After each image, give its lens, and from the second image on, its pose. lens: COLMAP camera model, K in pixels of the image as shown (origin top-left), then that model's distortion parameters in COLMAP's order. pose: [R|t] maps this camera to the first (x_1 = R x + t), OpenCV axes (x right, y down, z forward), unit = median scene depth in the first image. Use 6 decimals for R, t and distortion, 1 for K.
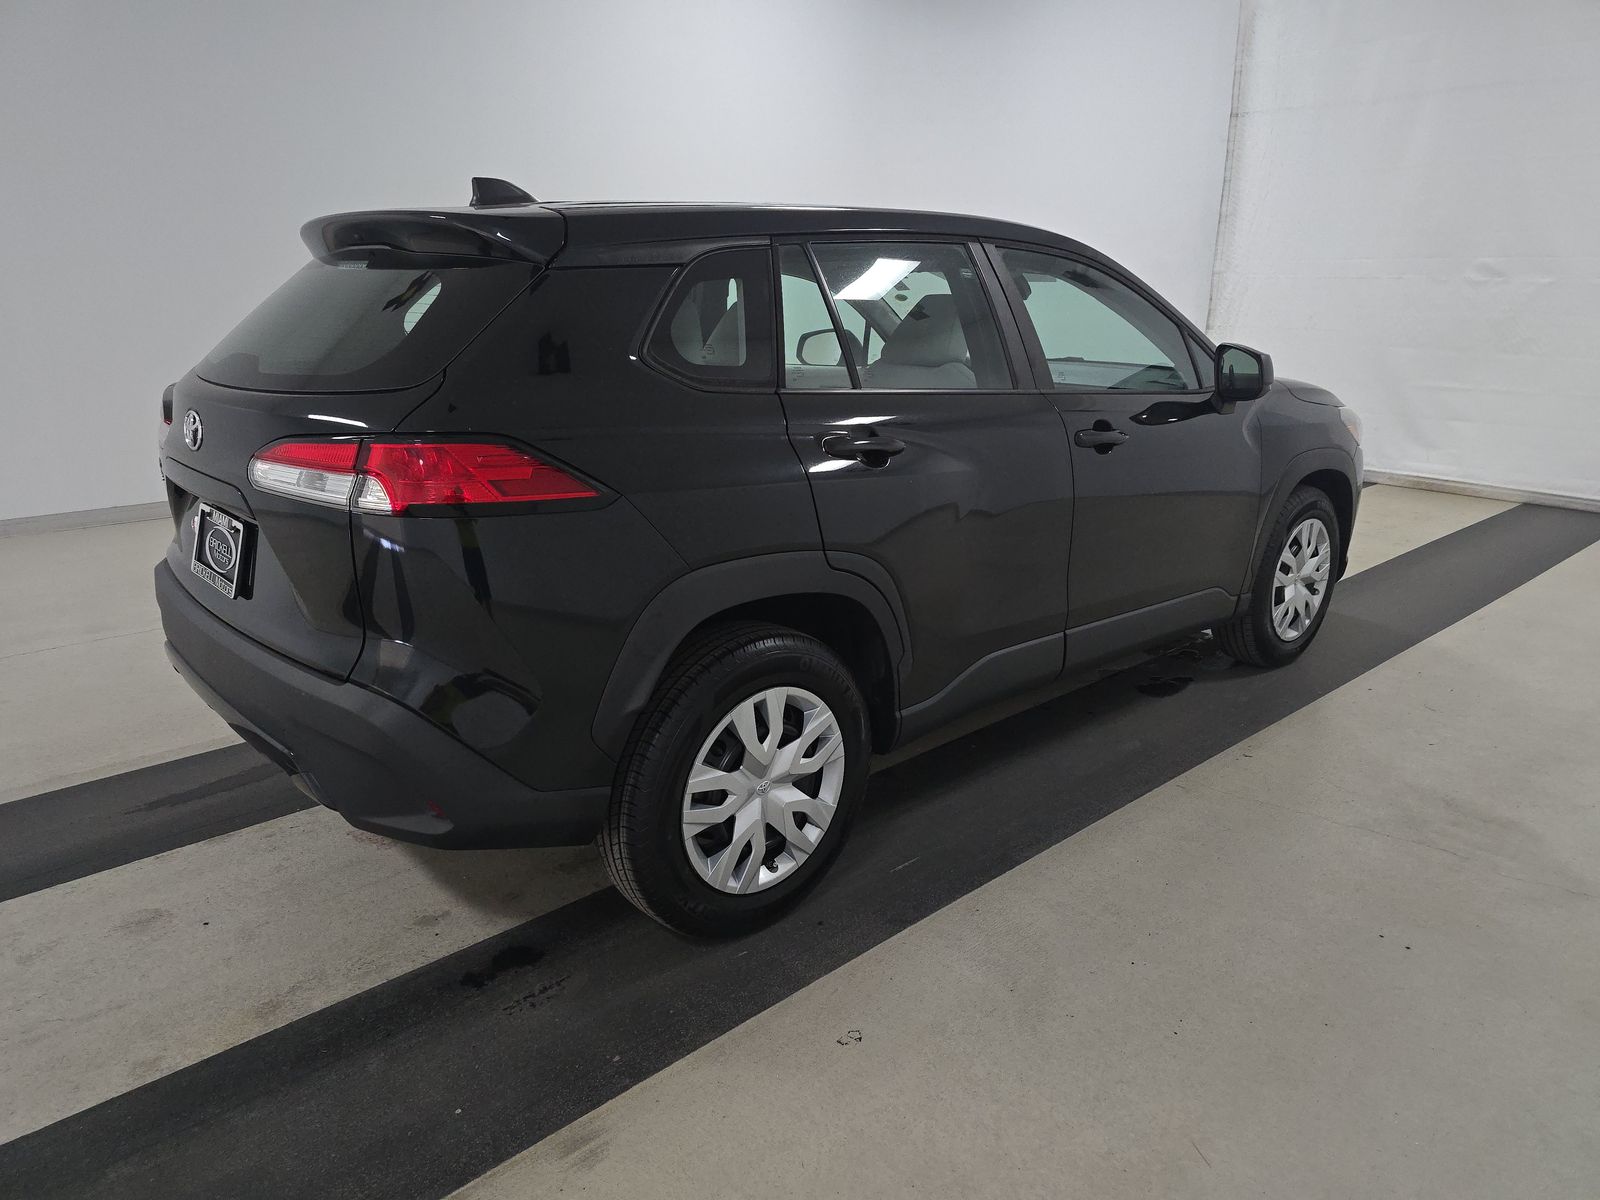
lens RADIAL K [[1086.6, 0, 800.0], [0, 1086.6, 600.0], [0, 0, 1]] dist [0.015204, -0.002644]
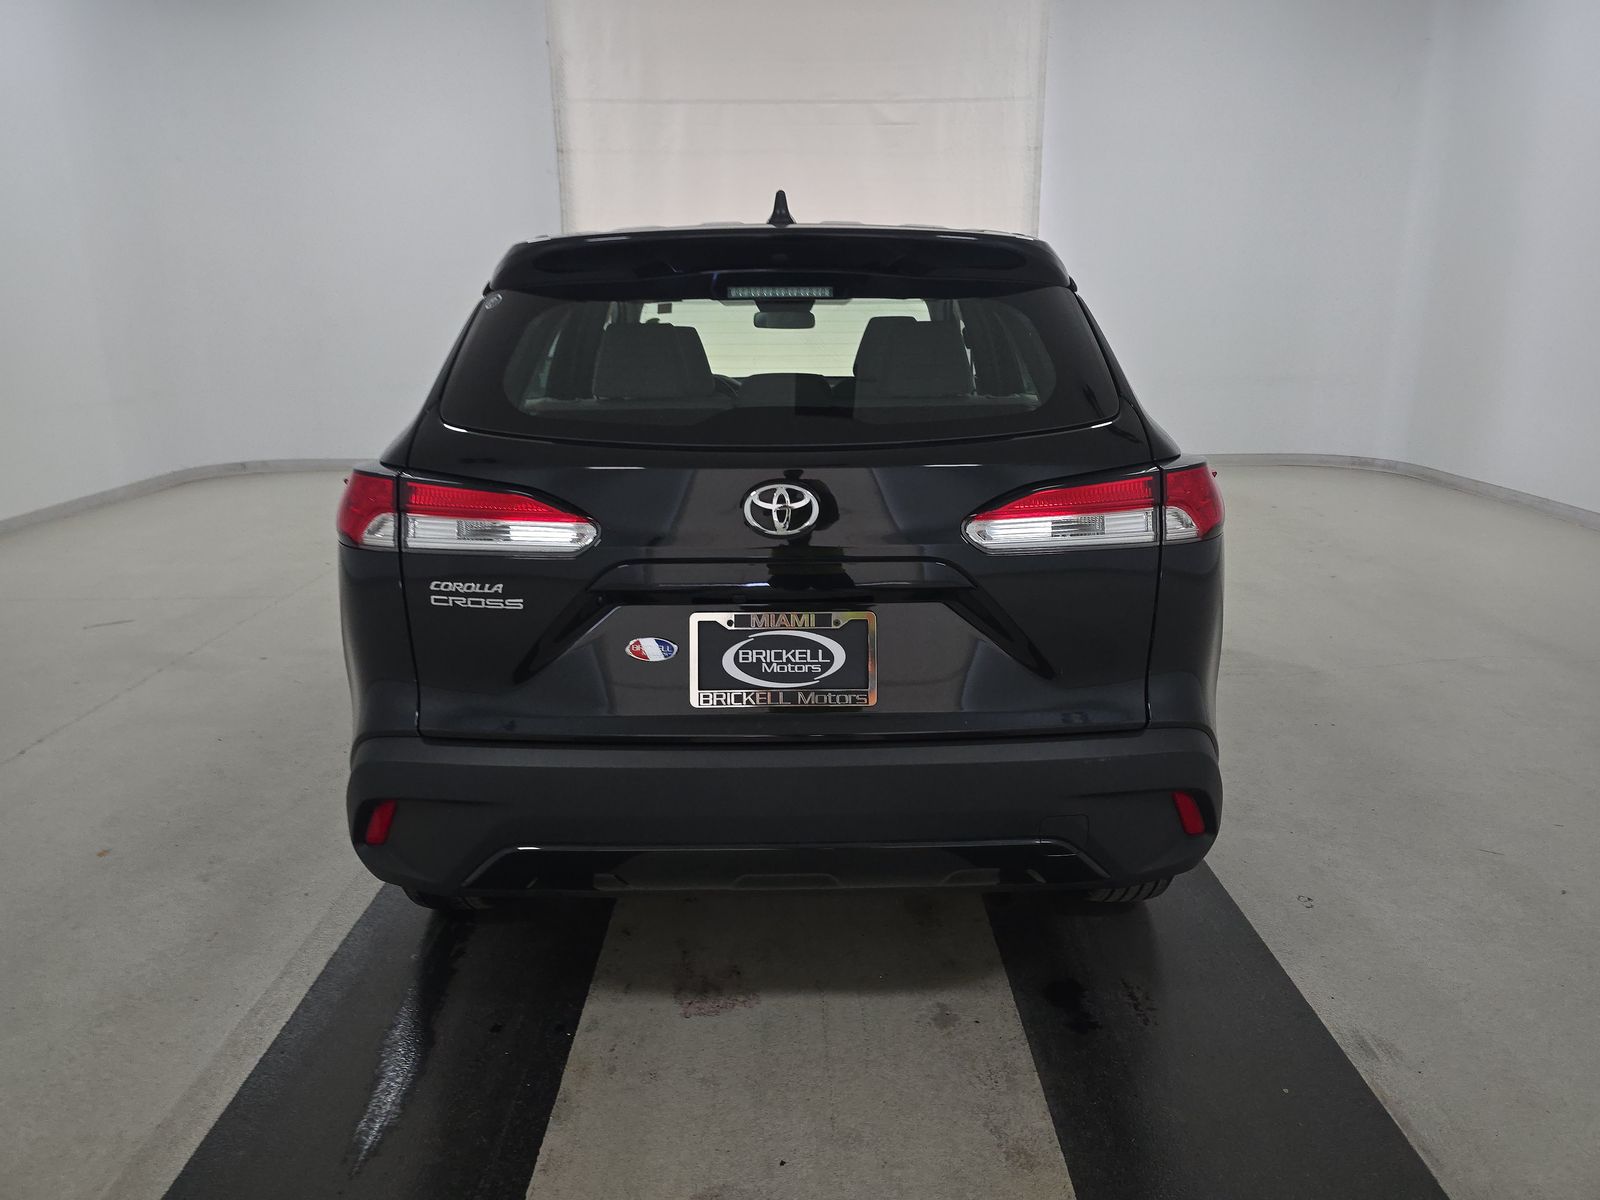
lens RADIAL K [[1086.6, 0, 800.0], [0, 1086.6, 600.0], [0, 0, 1]] dist [0.015204, -0.002644]
pose [[0.656082, -0.197656, 0.728347, -1.030119], [0.210226, 0.974760, 0.075159, -0.136535], [-0.724819, 0.103807, 0.681074, 0.455327]]
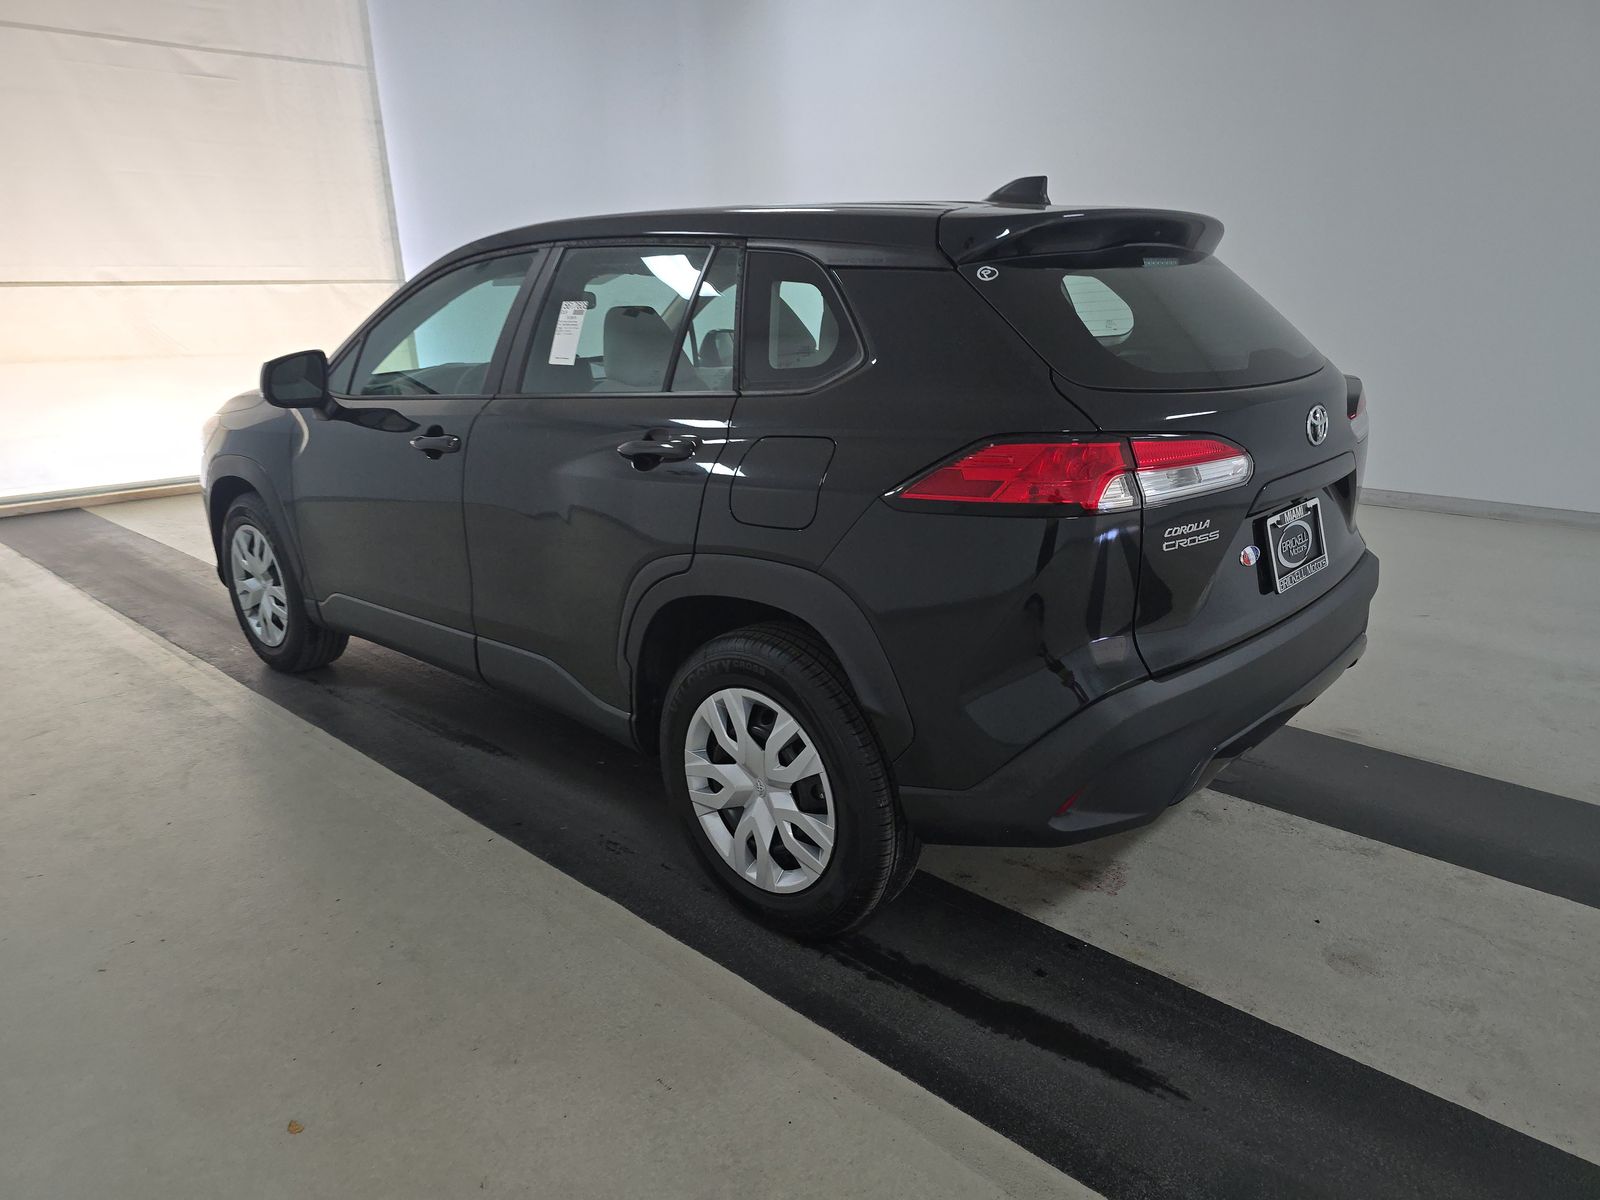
lens RADIAL K [[1086.6, 0, 800.0], [0, 1086.6, 600.0], [0, 0, 1]] dist [0.015204, -0.002644]
pose [[-0.099435, -0.275155, 0.956244, -1.398469], [0.288766, 0.911670, 0.292356, -0.405301], [-0.952222, 0.305201, -0.011196, 1.403185]]
